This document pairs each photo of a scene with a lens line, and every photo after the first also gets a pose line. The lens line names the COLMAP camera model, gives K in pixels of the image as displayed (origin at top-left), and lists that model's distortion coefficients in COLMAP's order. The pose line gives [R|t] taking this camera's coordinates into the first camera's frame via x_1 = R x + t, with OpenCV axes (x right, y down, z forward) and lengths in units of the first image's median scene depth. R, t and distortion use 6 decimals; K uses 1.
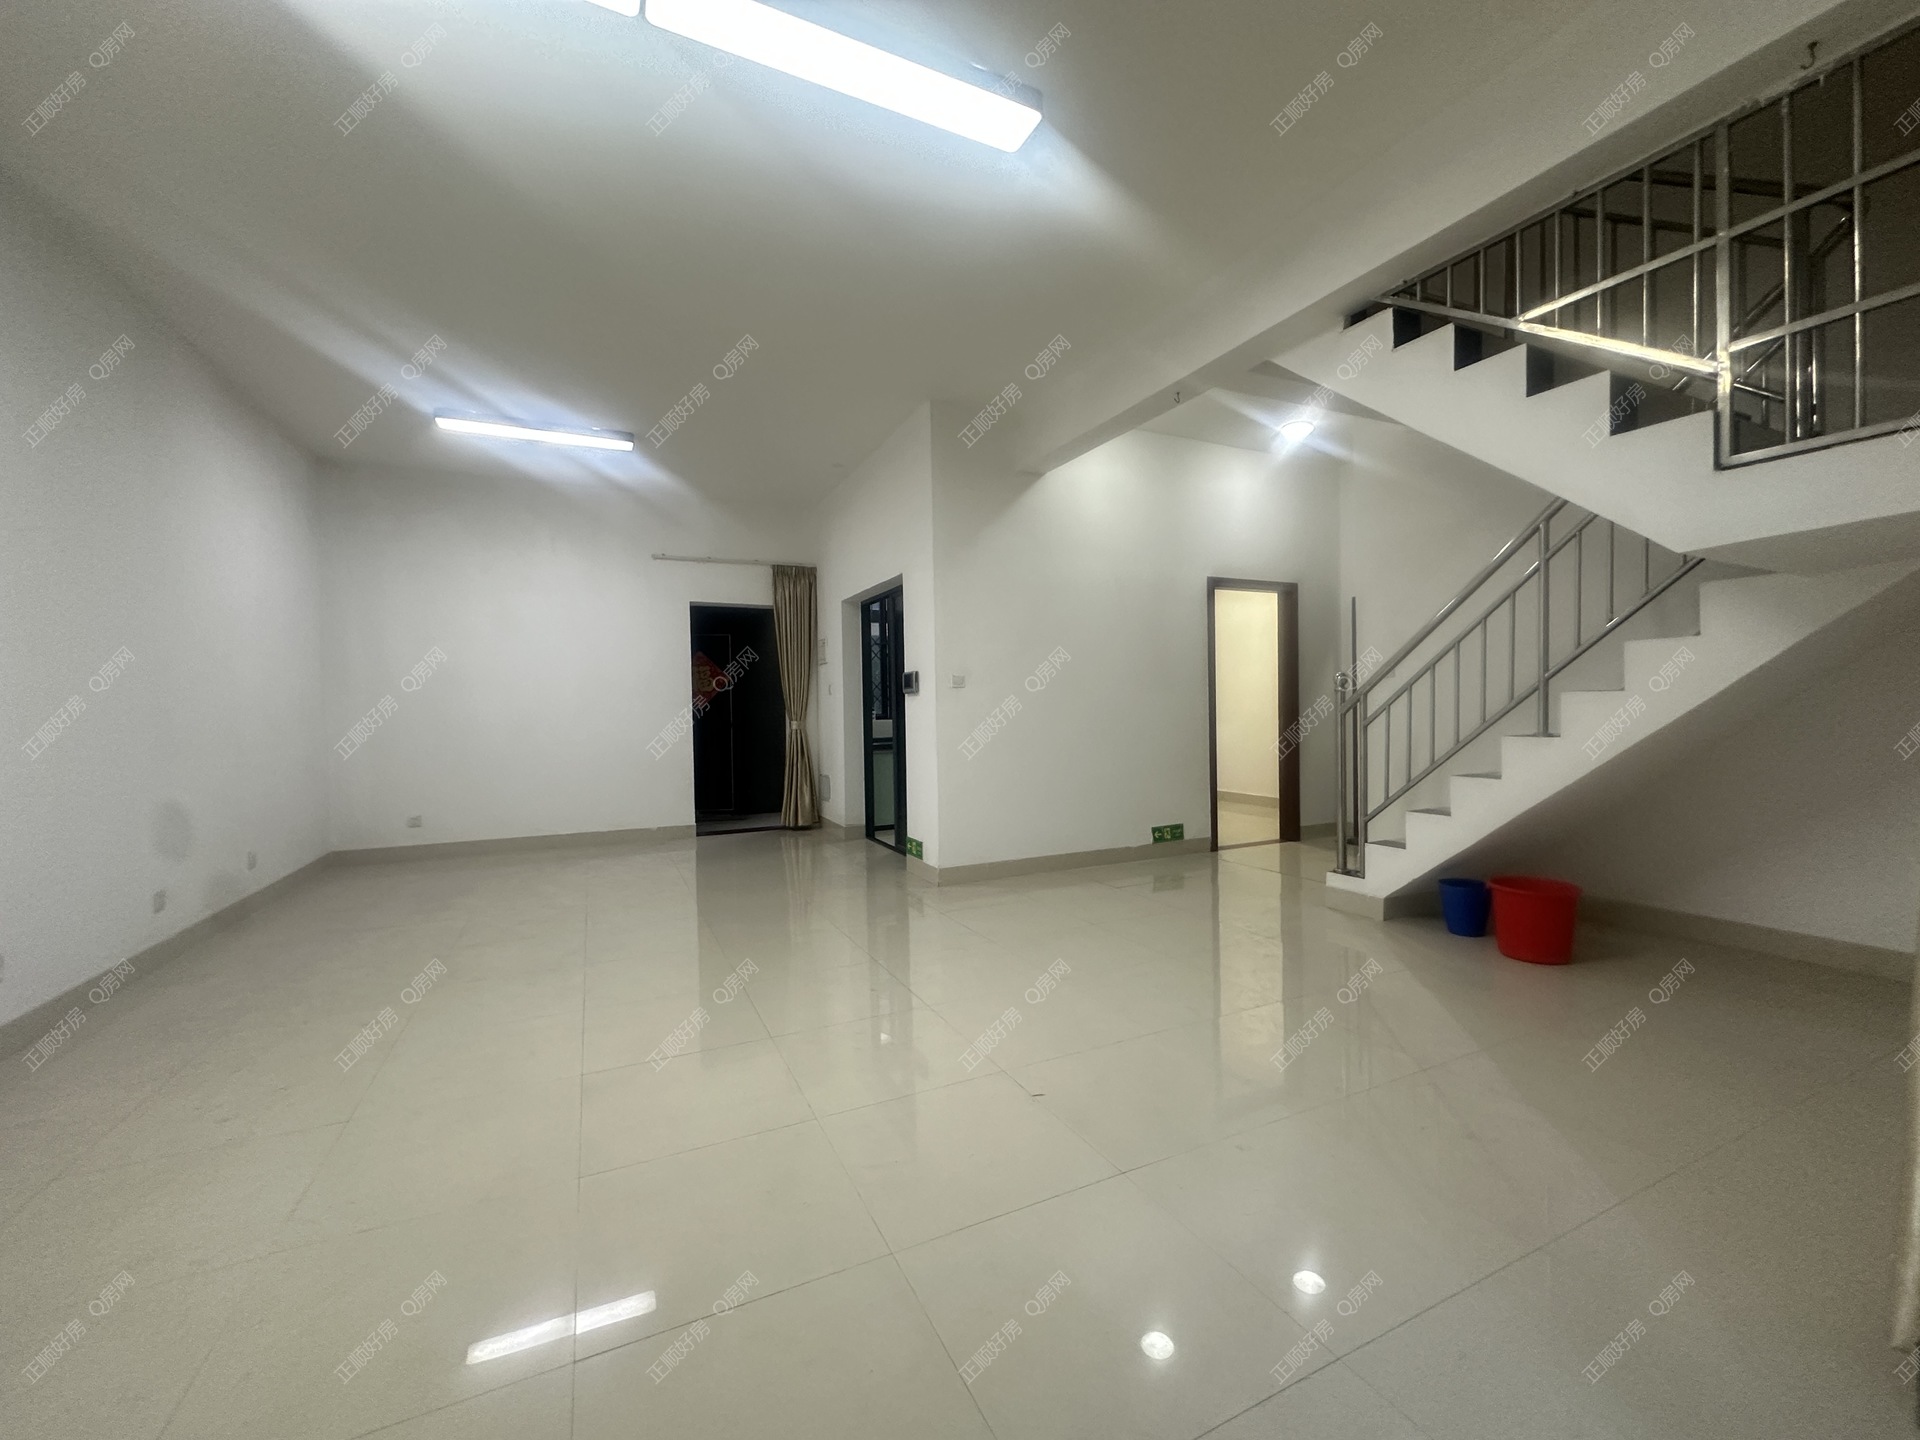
lens RADIAL K [[772.7, 0, 961.5], [0, 772.7, 721.1], [0, 0, 1]] dist [-0.006712, 0.001495]
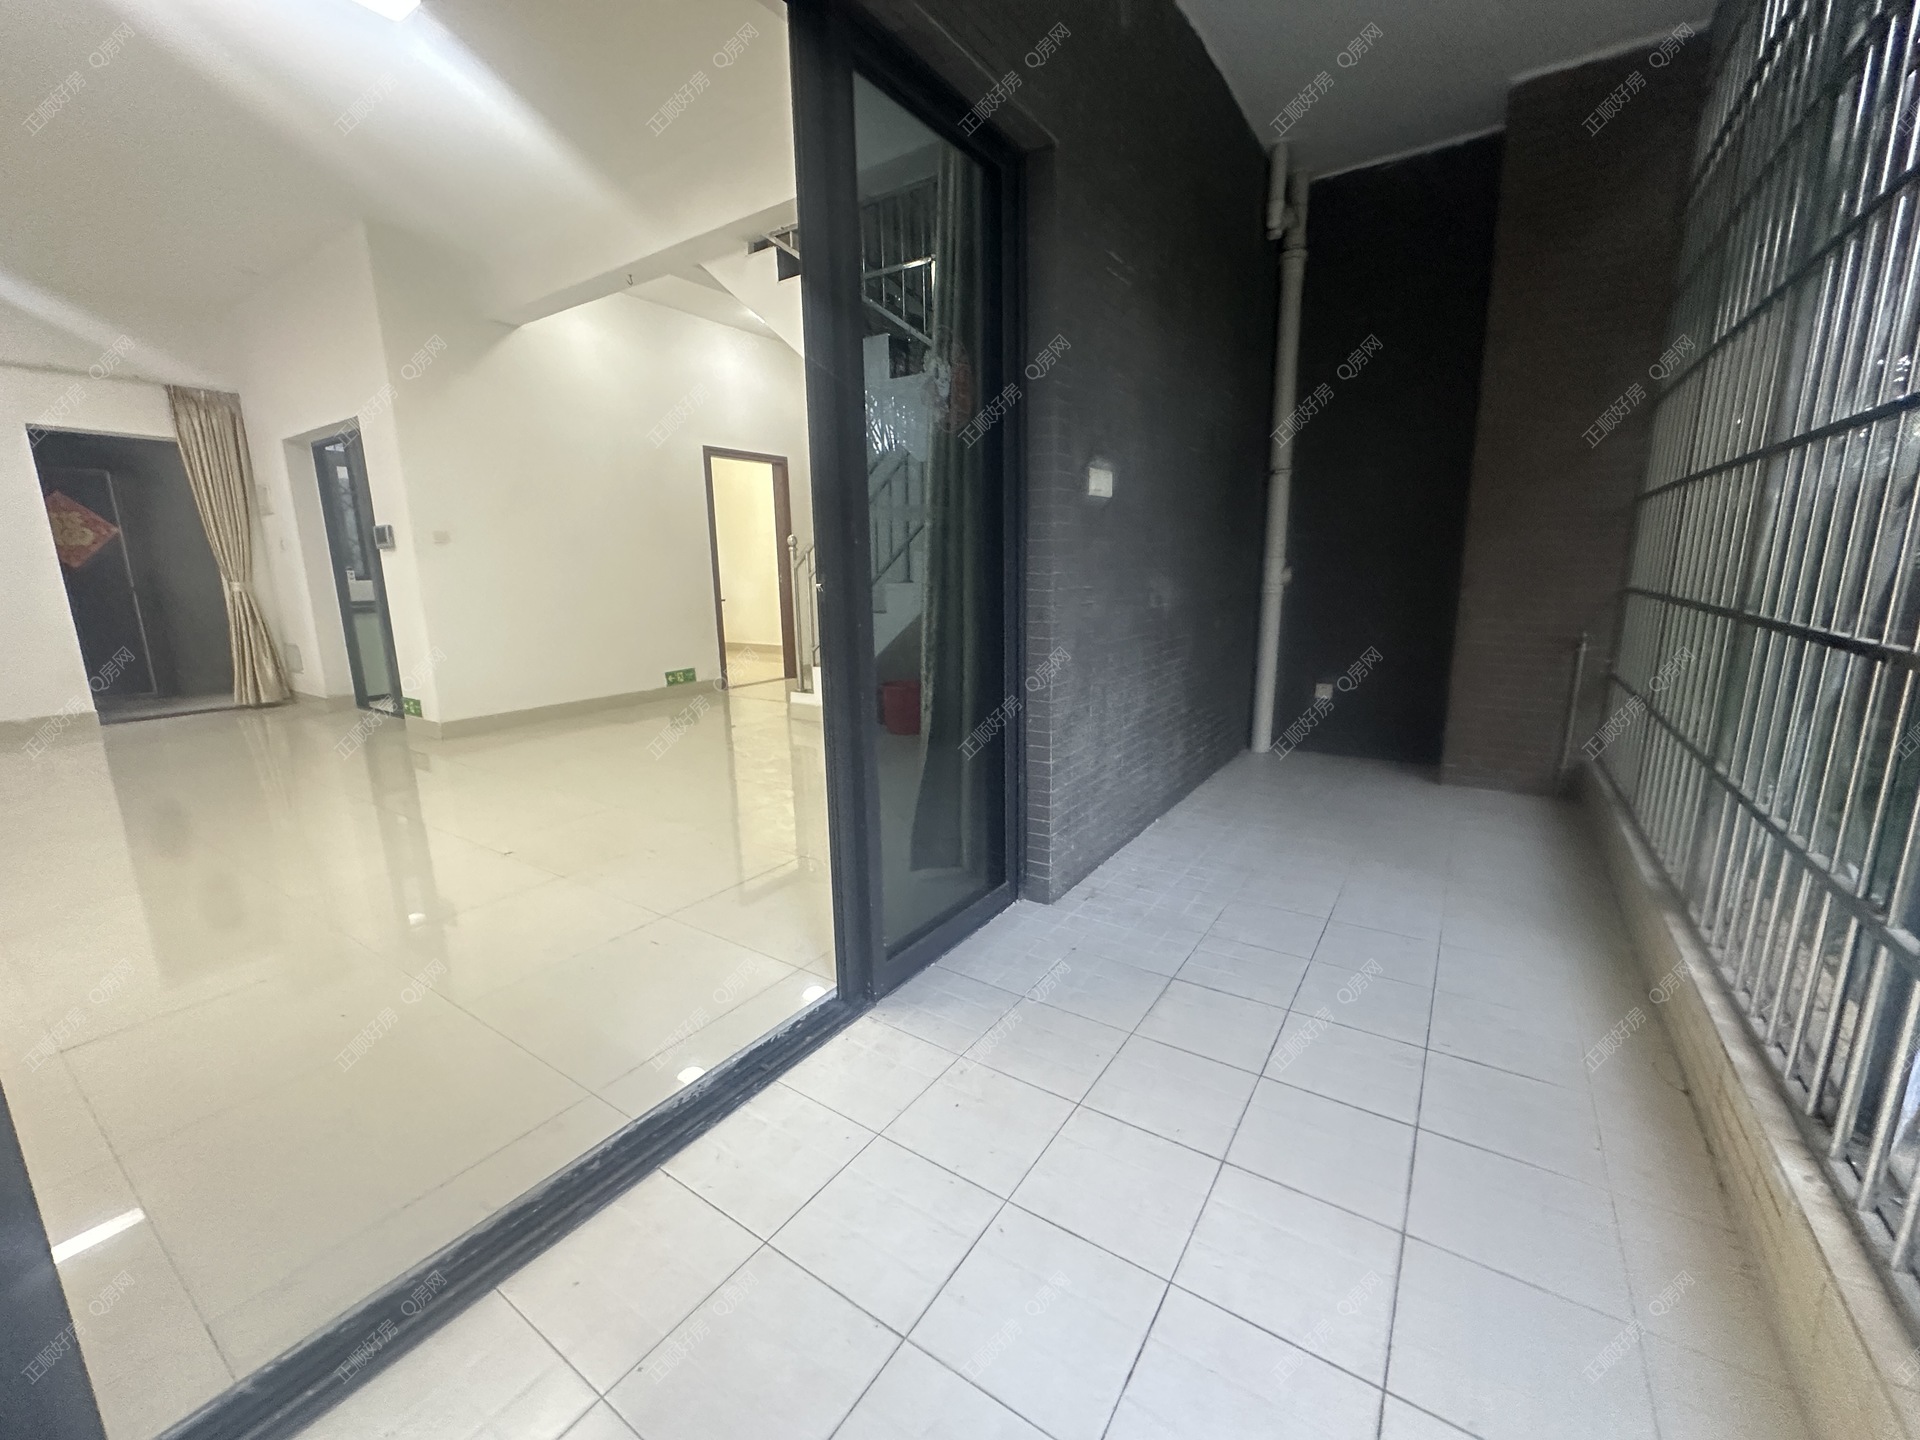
lens RADIAL K [[772.7, 0, 958.5], [0, 772.7, 721.6], [0, 0, 1]] dist [-0.006712, 0.001495]
pose [[0.864520, -0.095504, 0.493440, 0.050825], [0.009425, 0.984688, 0.174071, 0.014509], [-0.502509, -0.145837, 0.852183, -0.185549]]
